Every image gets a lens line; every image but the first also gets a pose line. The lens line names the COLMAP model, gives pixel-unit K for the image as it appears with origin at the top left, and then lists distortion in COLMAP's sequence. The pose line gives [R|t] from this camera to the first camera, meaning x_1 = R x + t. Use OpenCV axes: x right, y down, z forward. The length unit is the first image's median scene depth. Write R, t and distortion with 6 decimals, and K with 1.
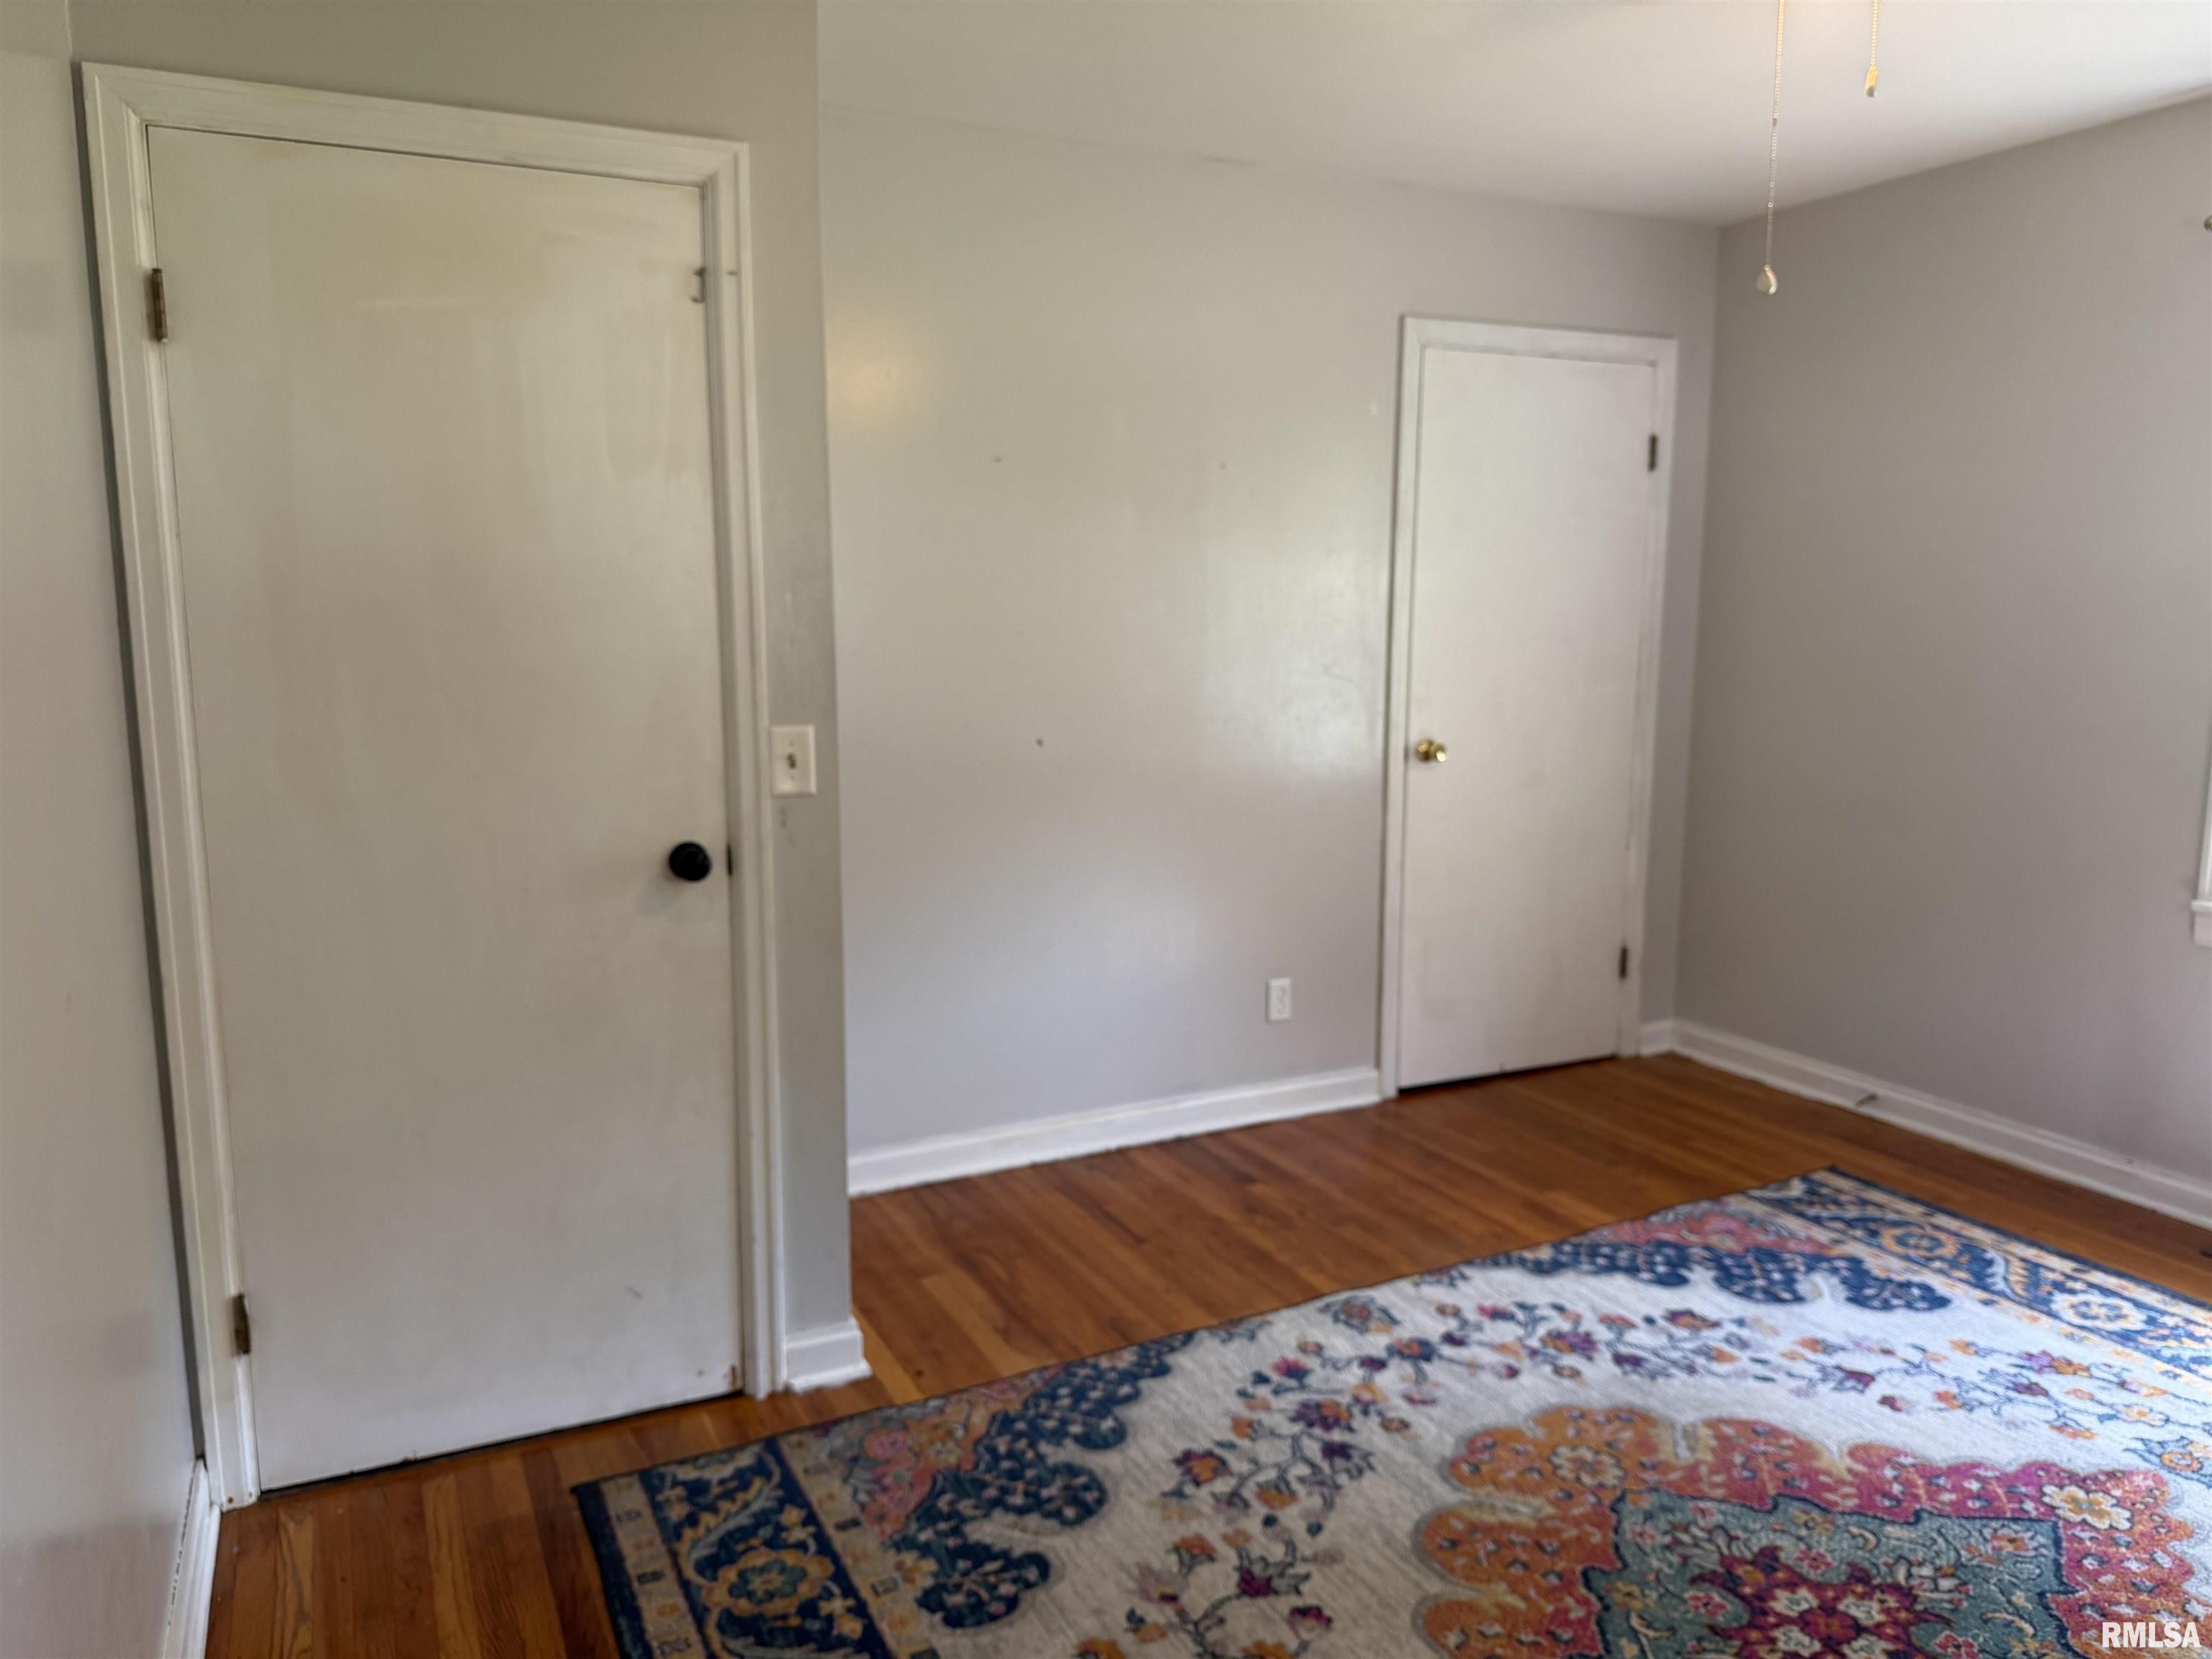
lens RADIAL K [[1633.4, 0, 1106.0], [0, 1633.4, 829.5], [0, 0, 1]] dist [0.042592, -0.045723]
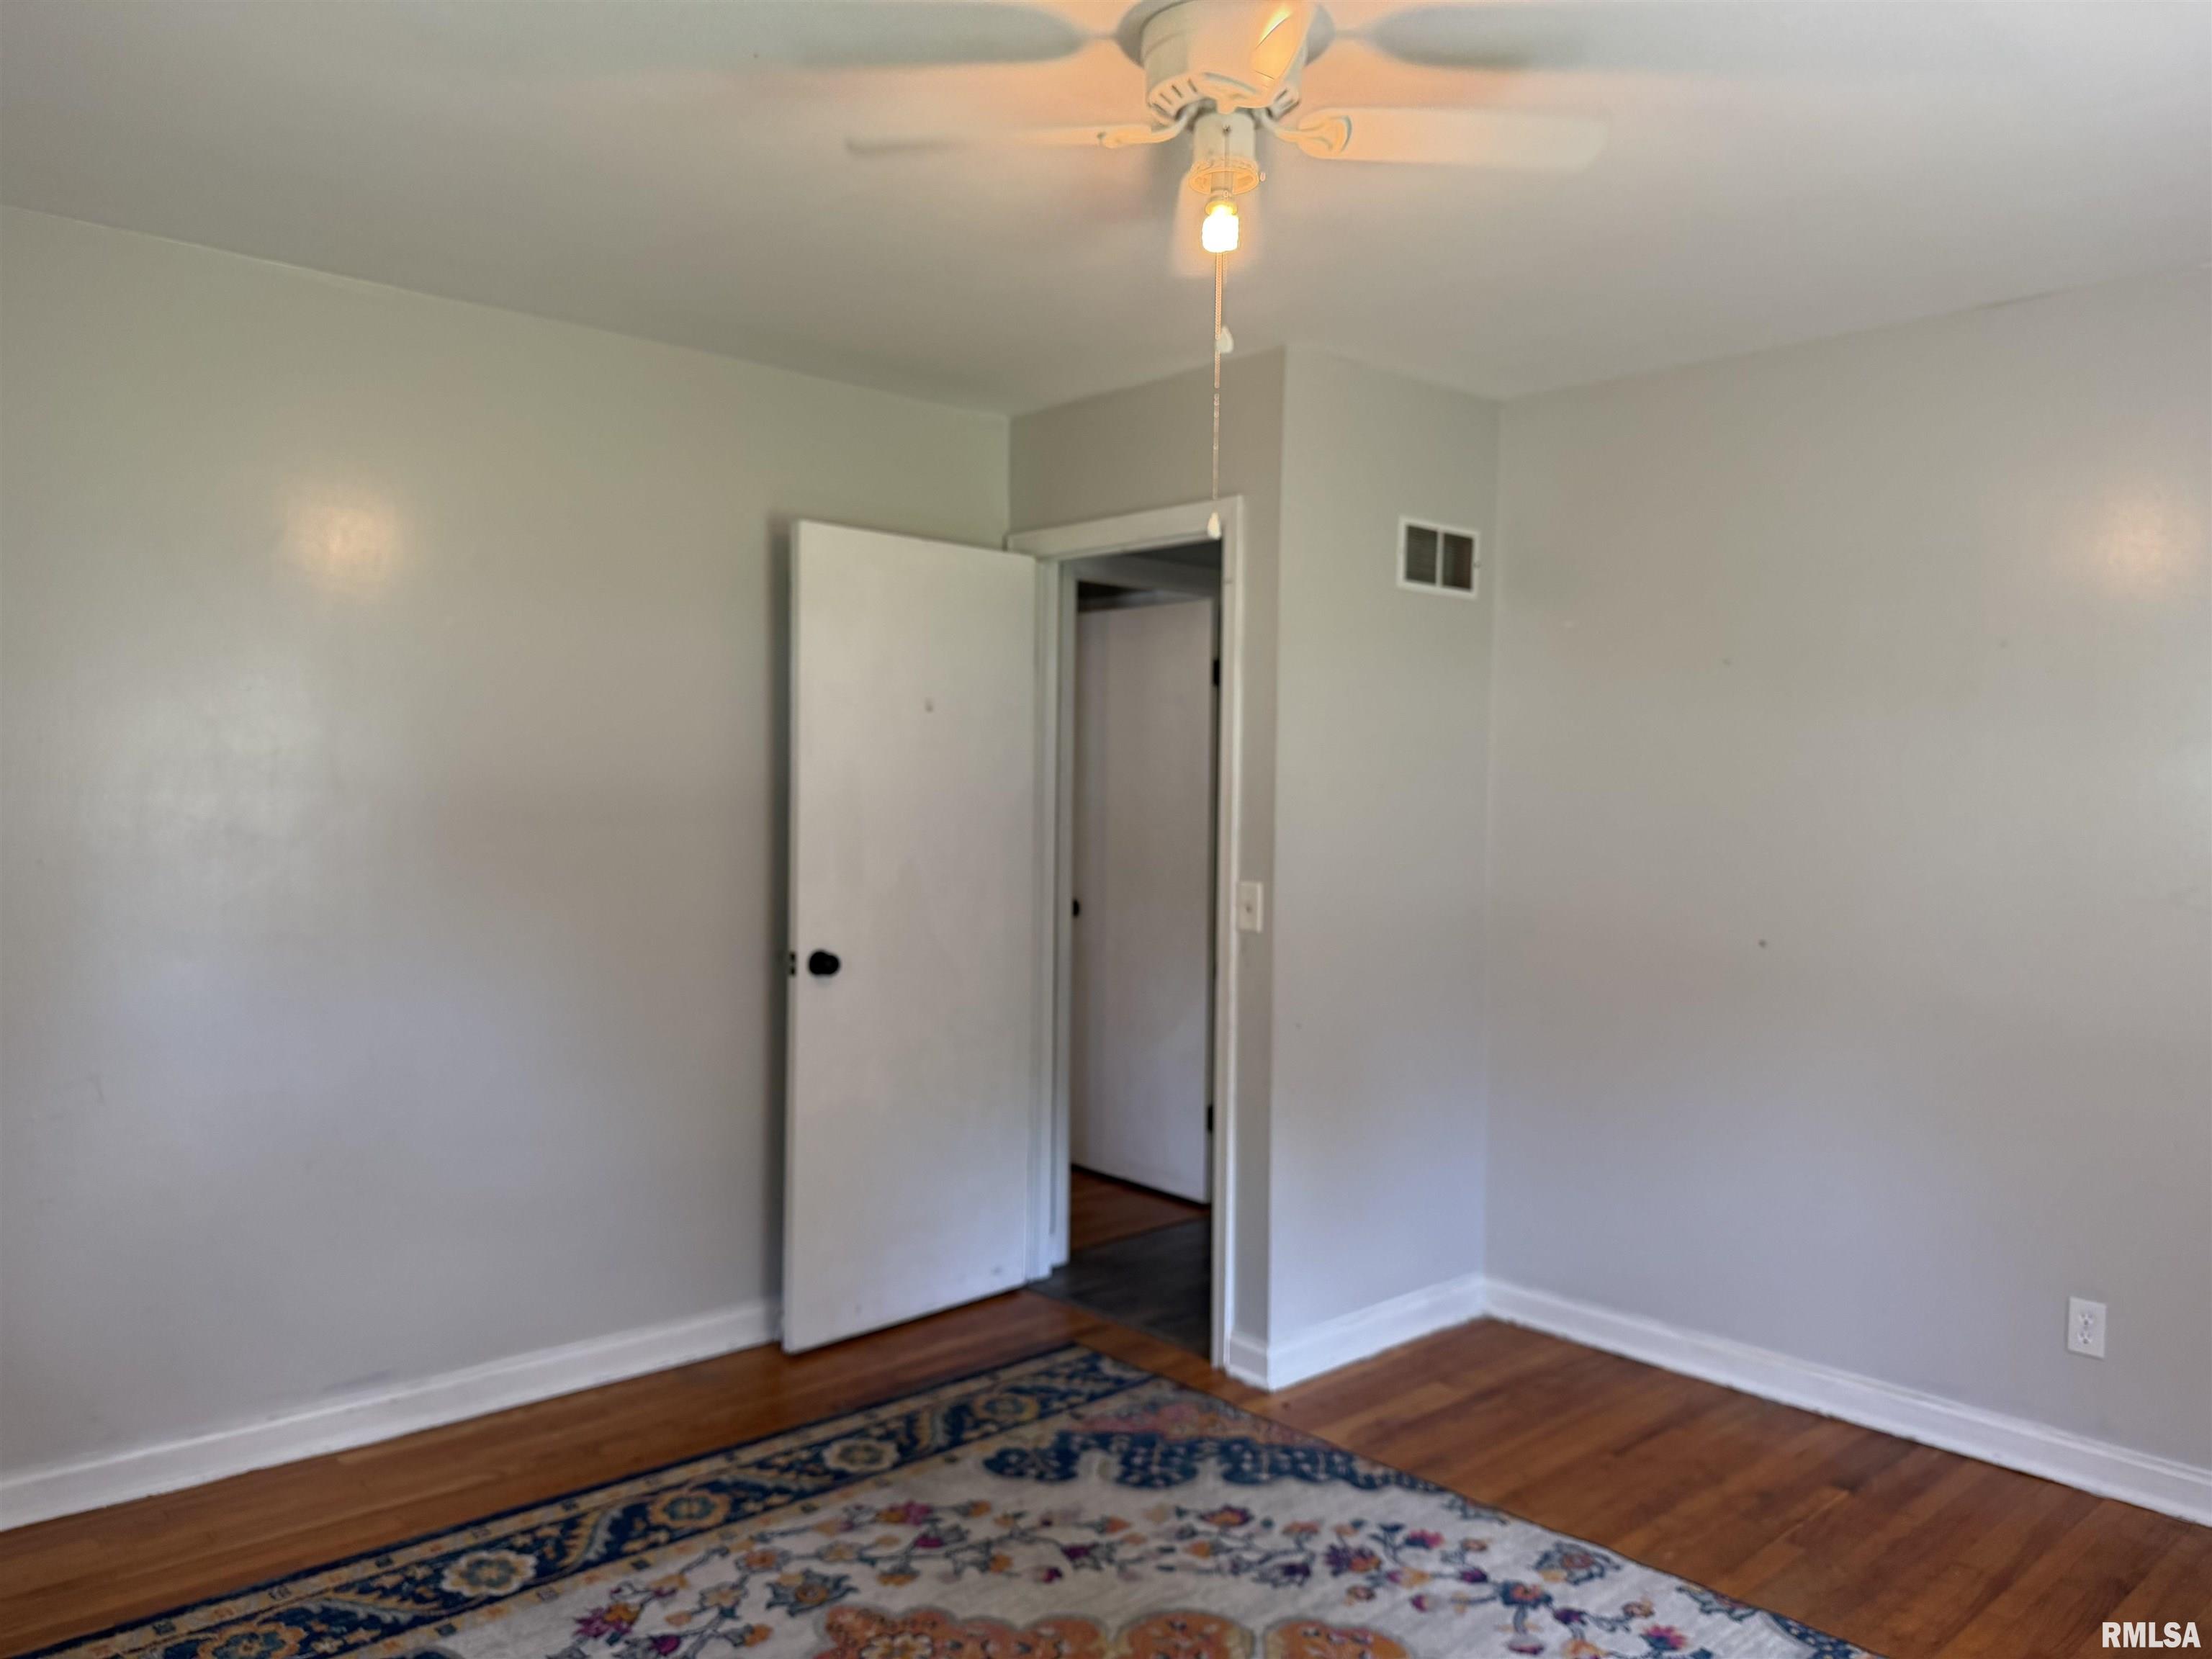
lens RADIAL K [[1593.4, 0, 1106.0], [0, 1593.4, 829.5], [0, 0, 1]] dist [0.035400, -0.040693]
pose [[0.262447, 0.027803, -0.964546, 1.013285], [-0.153868, 0.988001, -0.013388, -0.066018], [0.952600, 0.151926, 0.263576, 0.476736]]
